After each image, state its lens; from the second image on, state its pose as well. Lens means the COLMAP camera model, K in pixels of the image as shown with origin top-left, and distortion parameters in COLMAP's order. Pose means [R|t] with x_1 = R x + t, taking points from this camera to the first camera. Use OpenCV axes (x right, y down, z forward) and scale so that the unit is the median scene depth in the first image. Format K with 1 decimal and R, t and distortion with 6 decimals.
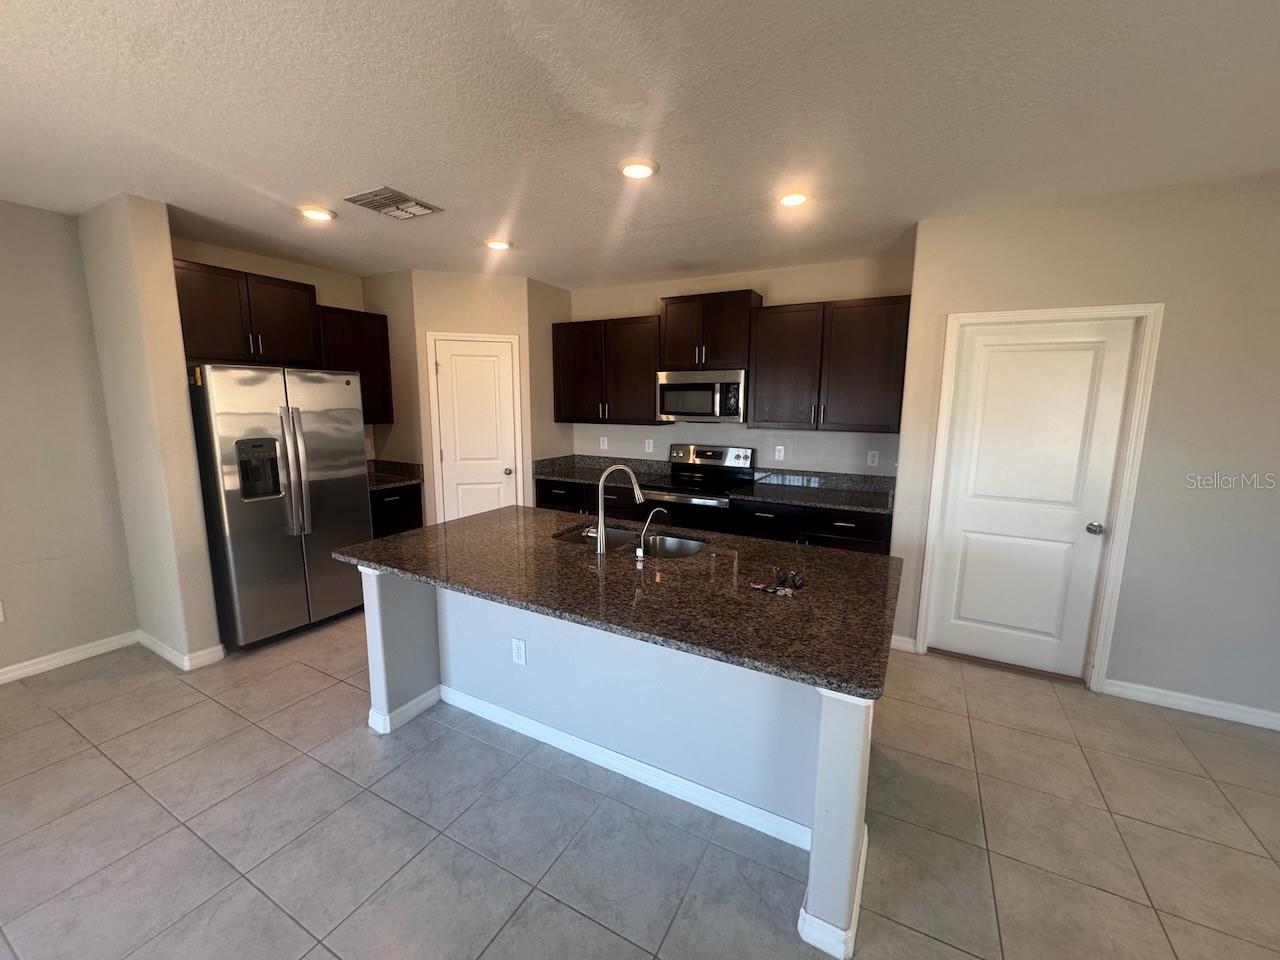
lens RADIAL K [[513.5, 0, 642.4], [0, 513.5, 477.9], [0, 0, 1]] dist [-0.004479, 0.001193]
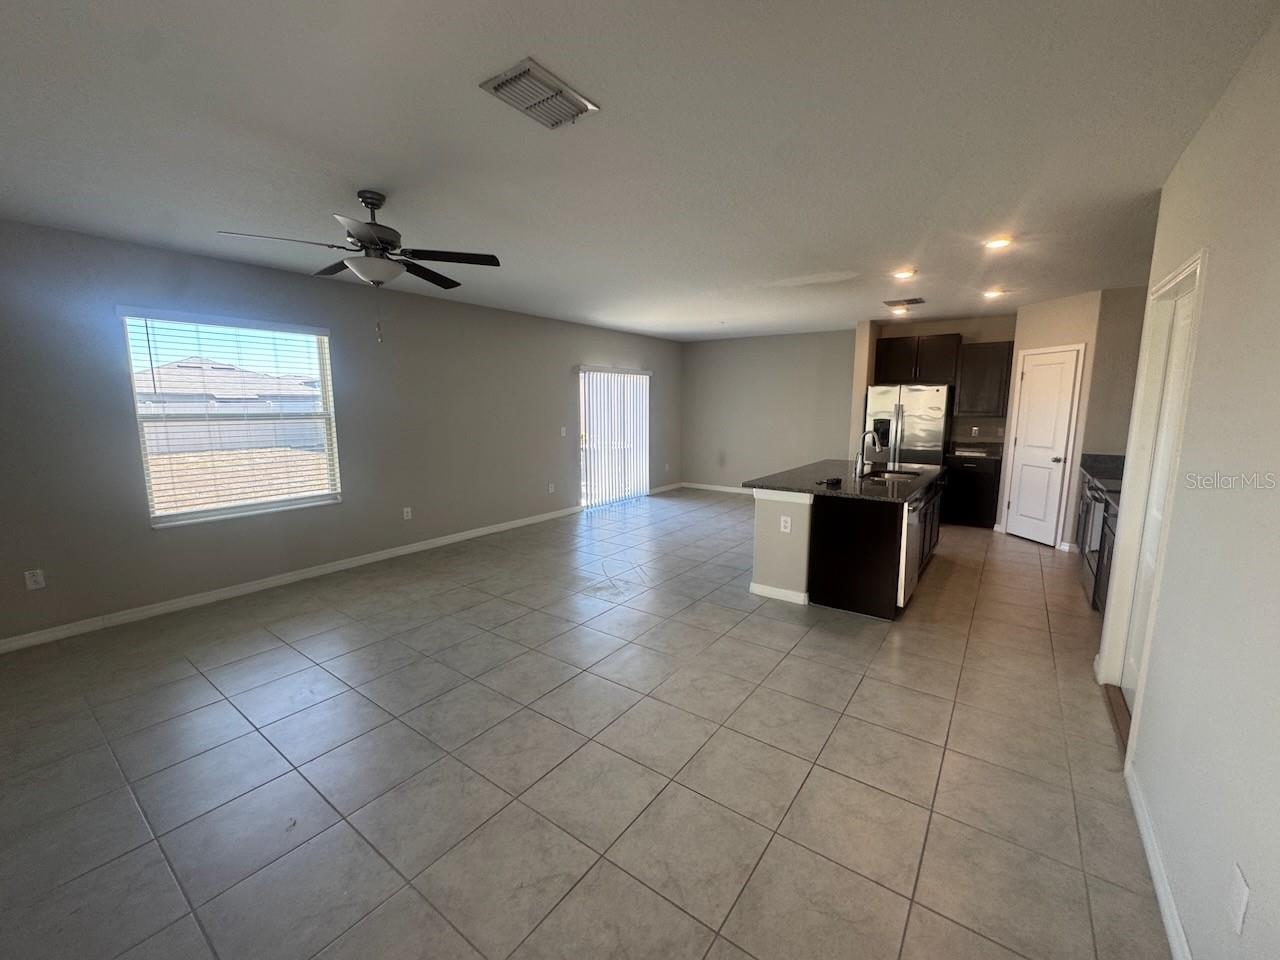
lens RADIAL K [[513.5, 0, 638.9], [0, 513.5, 480.0], [0, 0, 1]] dist [-0.004479, 0.001193]
pose [[-0.137316, 0.138251, -0.980832, 1.447965], [-0.150911, 0.975732, 0.158660, -0.012234], [0.978964, 0.169805, -0.113120, 0.277045]]
